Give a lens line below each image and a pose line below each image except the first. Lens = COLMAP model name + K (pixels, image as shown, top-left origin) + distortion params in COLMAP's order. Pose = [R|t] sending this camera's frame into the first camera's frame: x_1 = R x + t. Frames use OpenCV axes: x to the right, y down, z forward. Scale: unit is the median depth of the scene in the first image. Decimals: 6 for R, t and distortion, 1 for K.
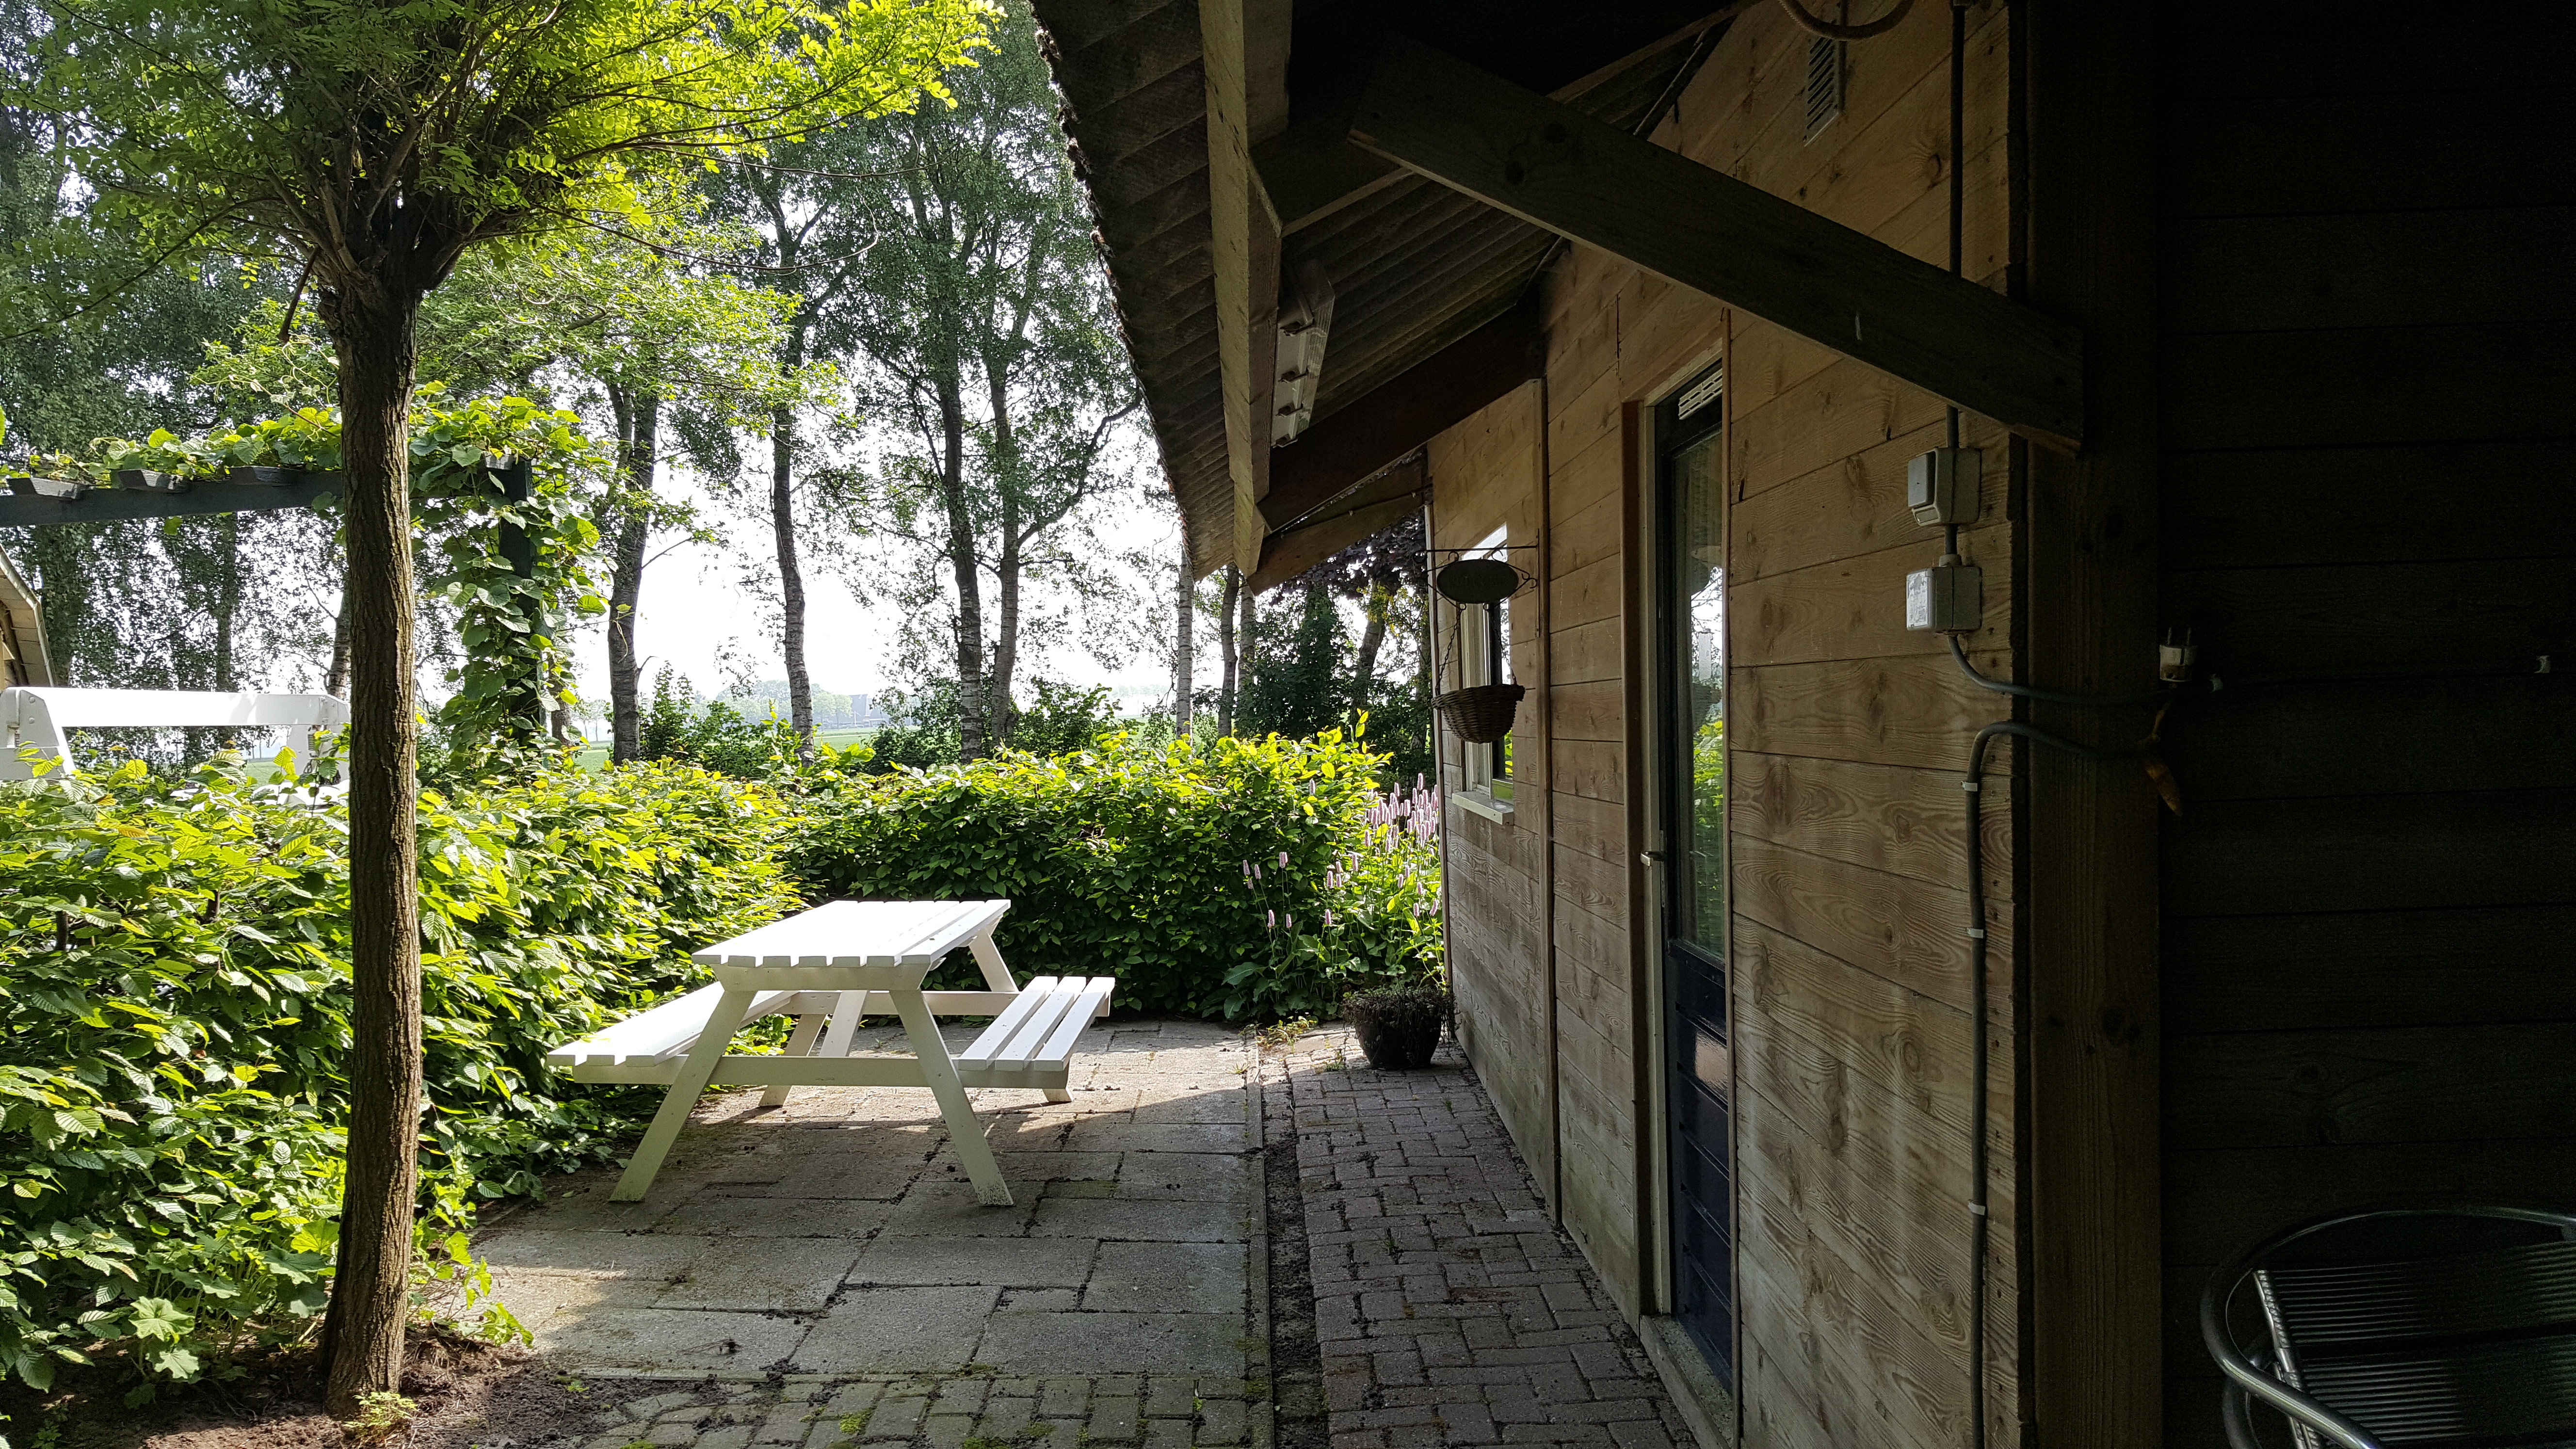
lens RADIAL K [[1843.6, 0, 1297.0], [0, 1843.6, 712.3], [0, 0, 1]] dist [0.022415, -0.027728]
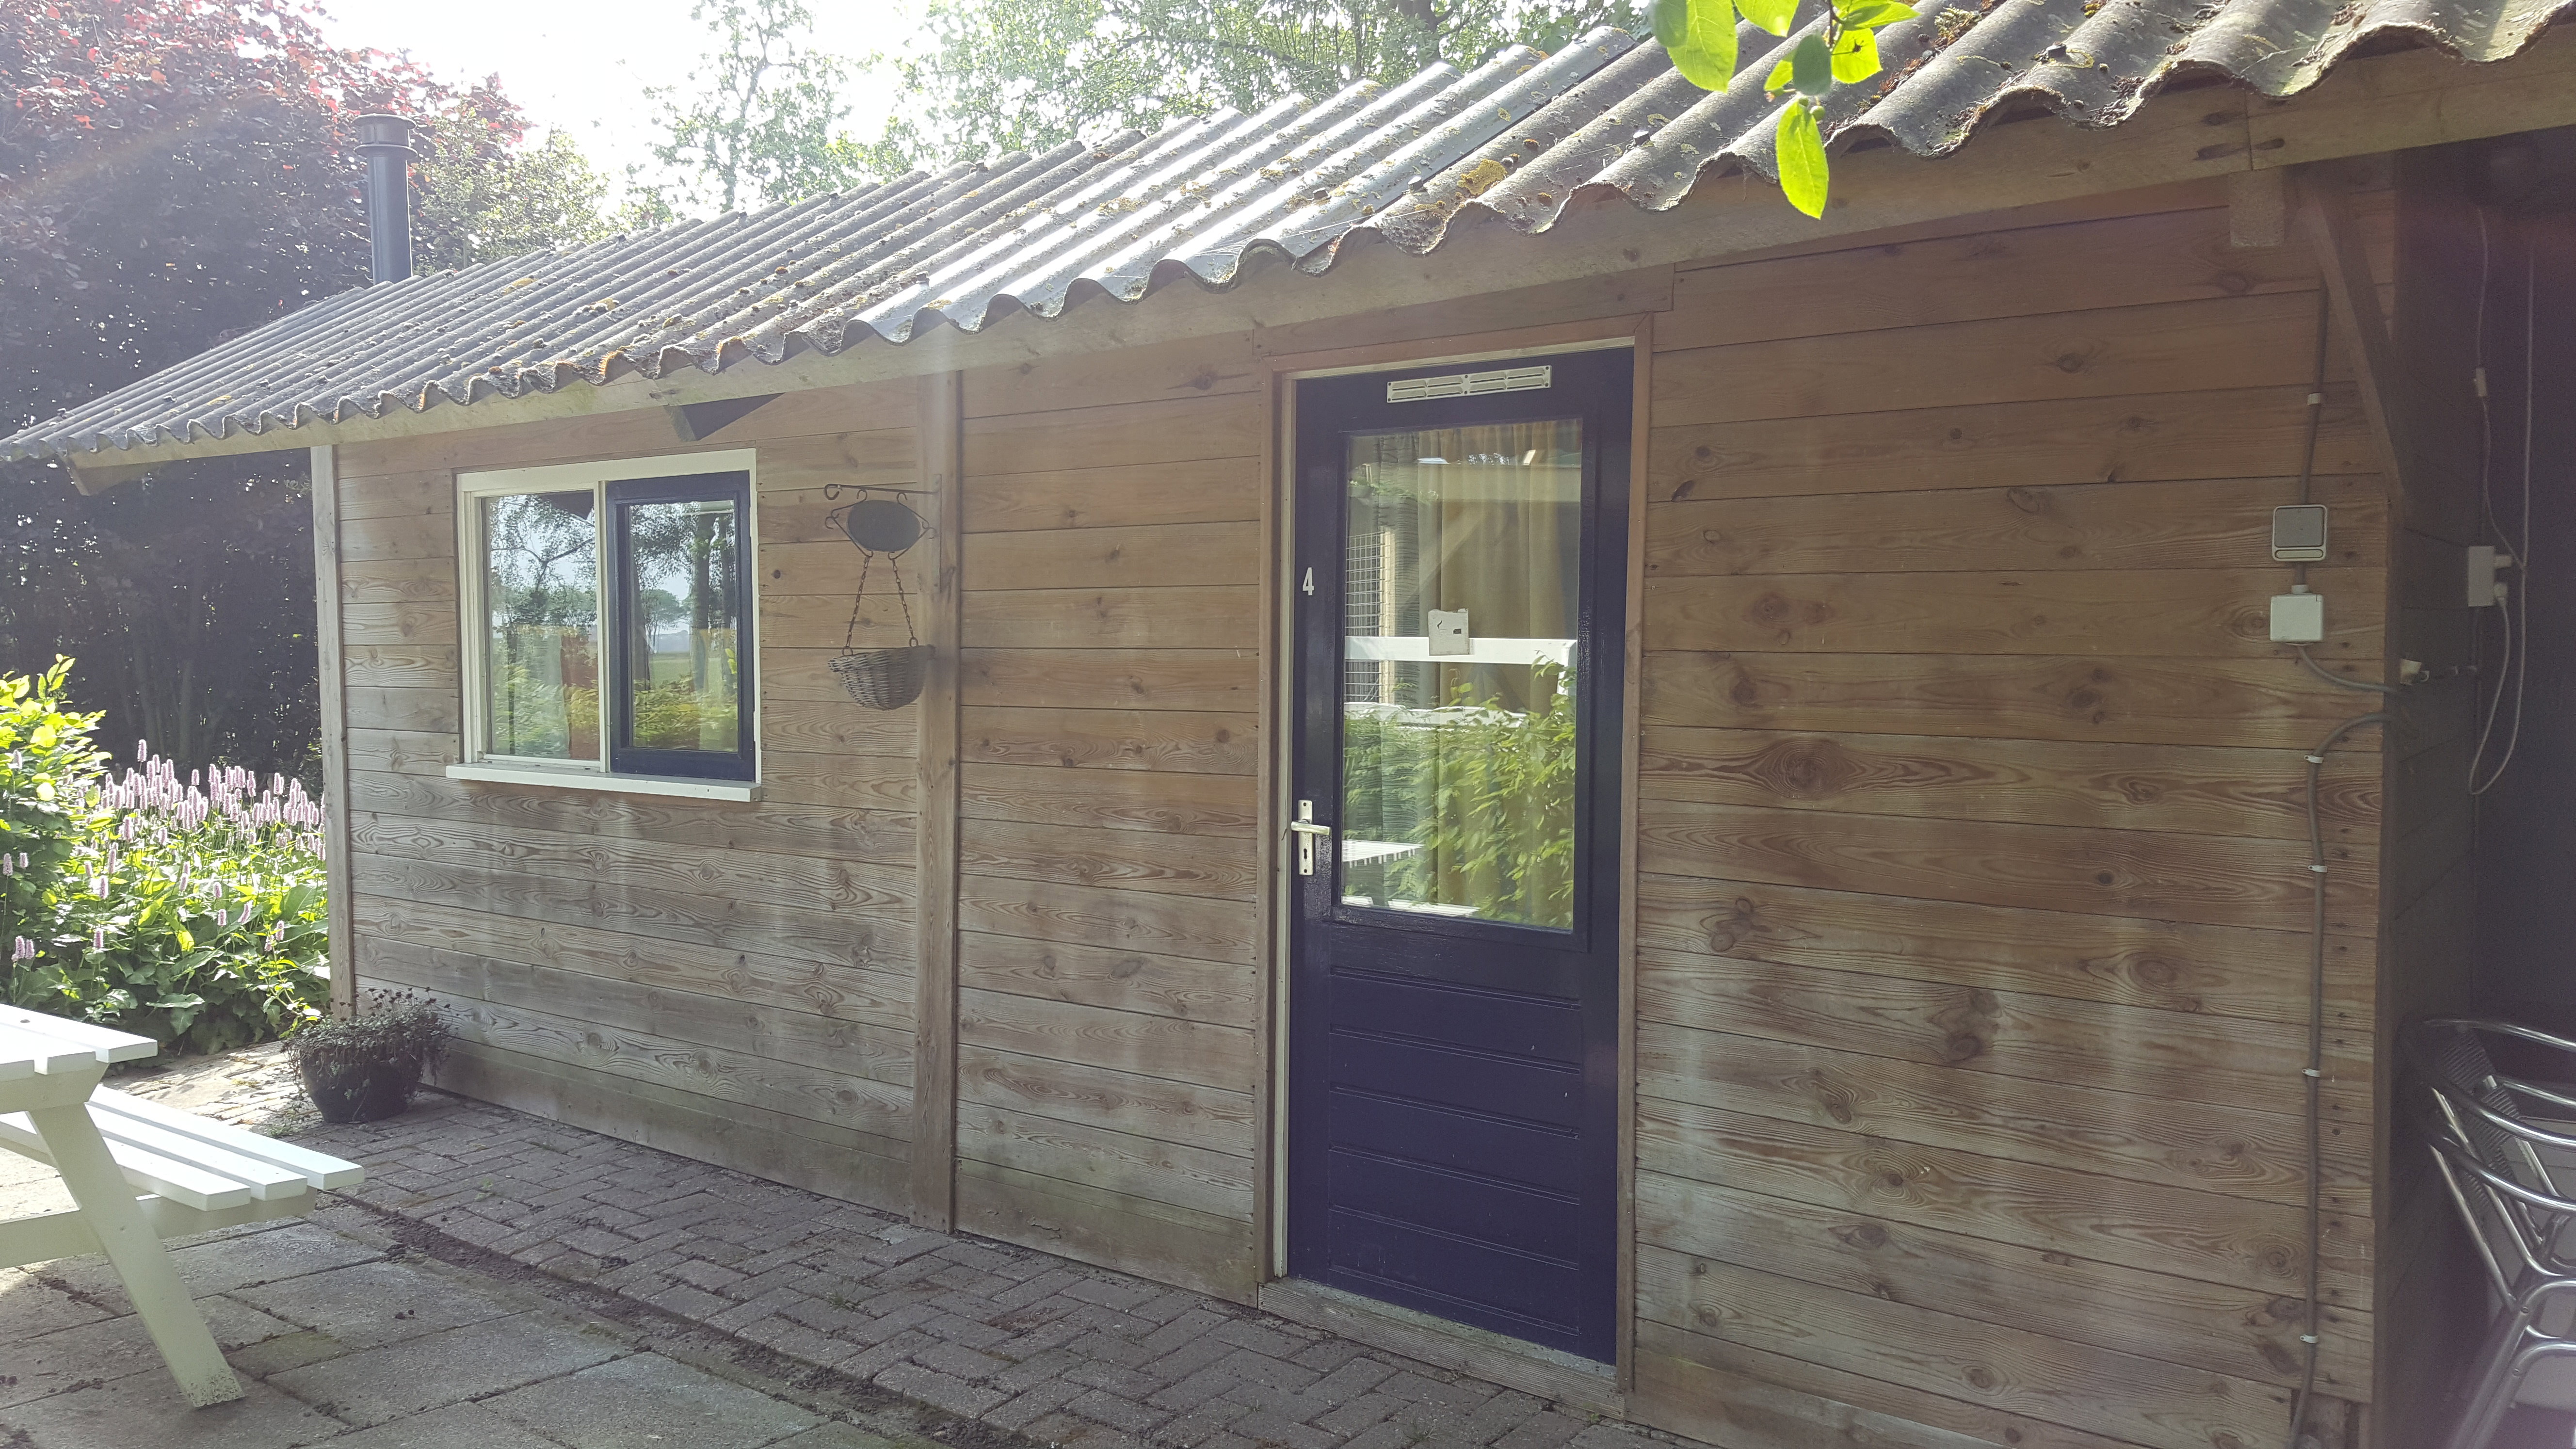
lens RADIAL K [[1843.6, 0, 1283.3], [0, 1843.6, 715.7], [0, 0, 1]] dist [0.022415, -0.027728]
pose [[0.622629, -0.012202, 0.782422, -0.477517], [-0.013433, 0.999564, 0.026277, -0.007287], [-0.782402, -0.026871, 0.622194, 0.306573]]
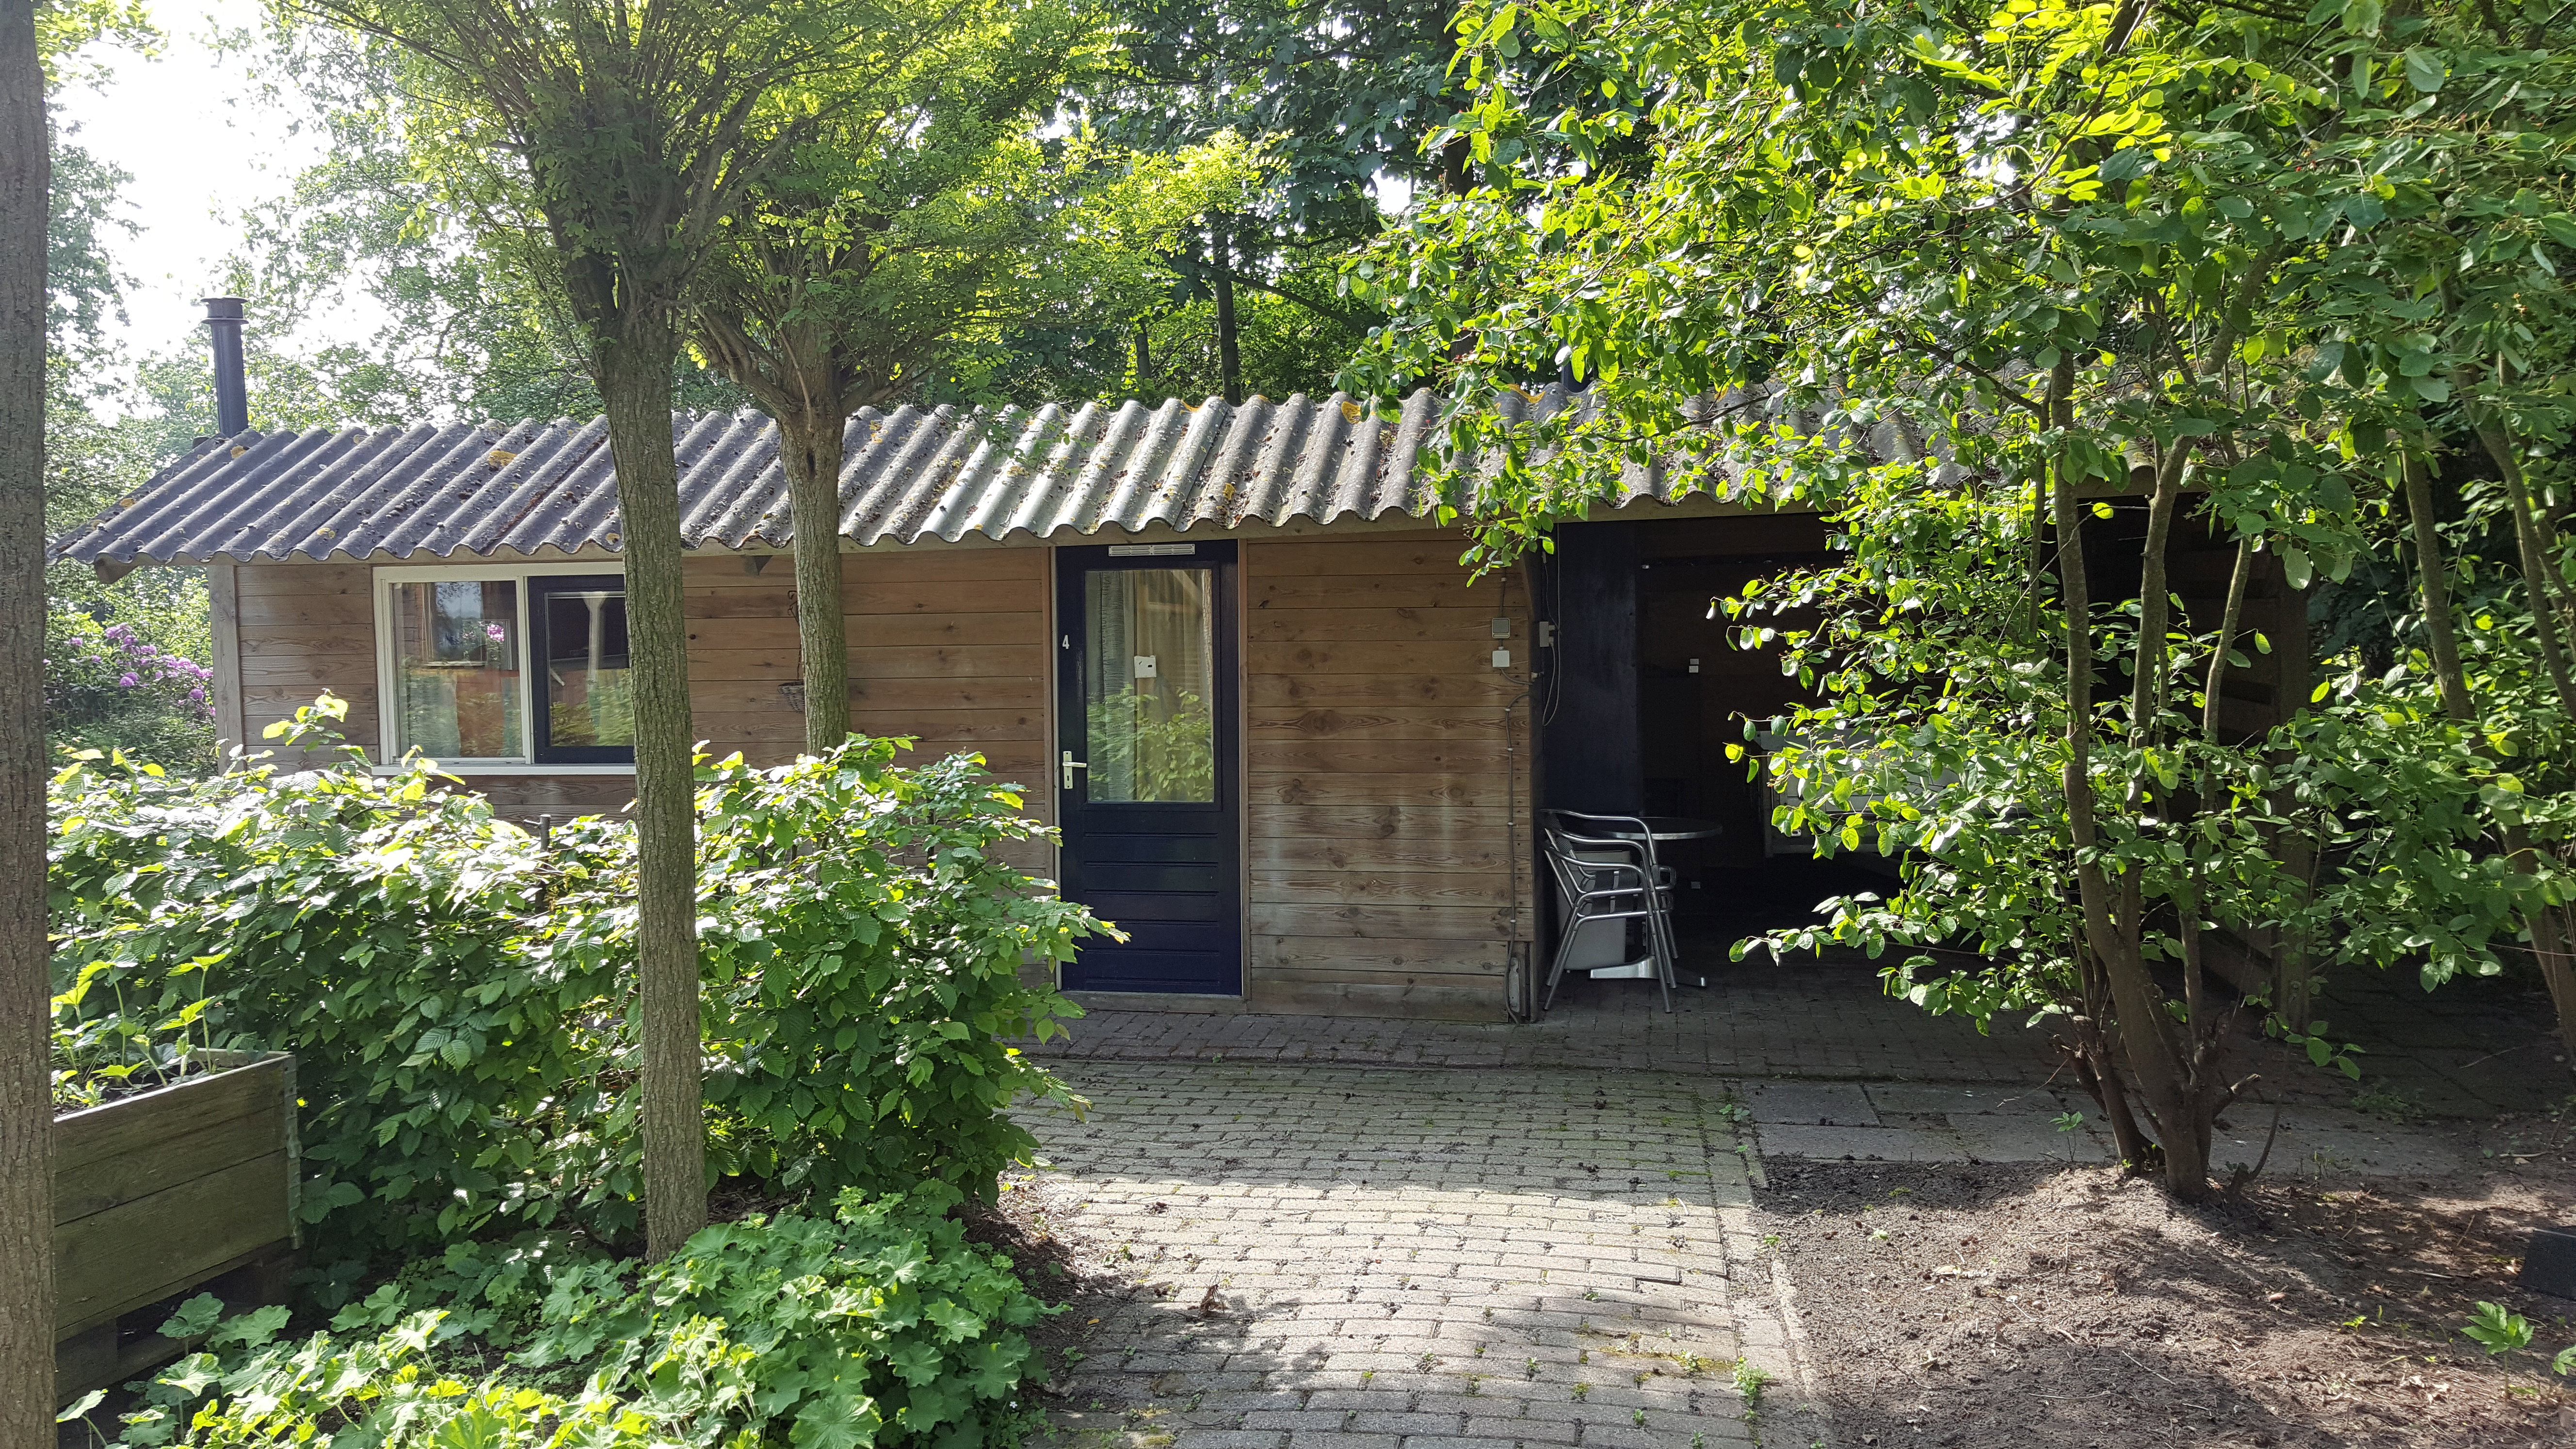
lens RADIAL K [[1843.6, 0, 1290.2], [0, 1843.6, 728.2], [0, 0, 1]] dist [0.022415, -0.027728]
pose [[0.203307, -0.071512, 0.976500, -1.384064], [0.016706, 0.997437, 0.069567, -0.078271], [-0.978973, 0.002170, 0.203981, 0.275222]]
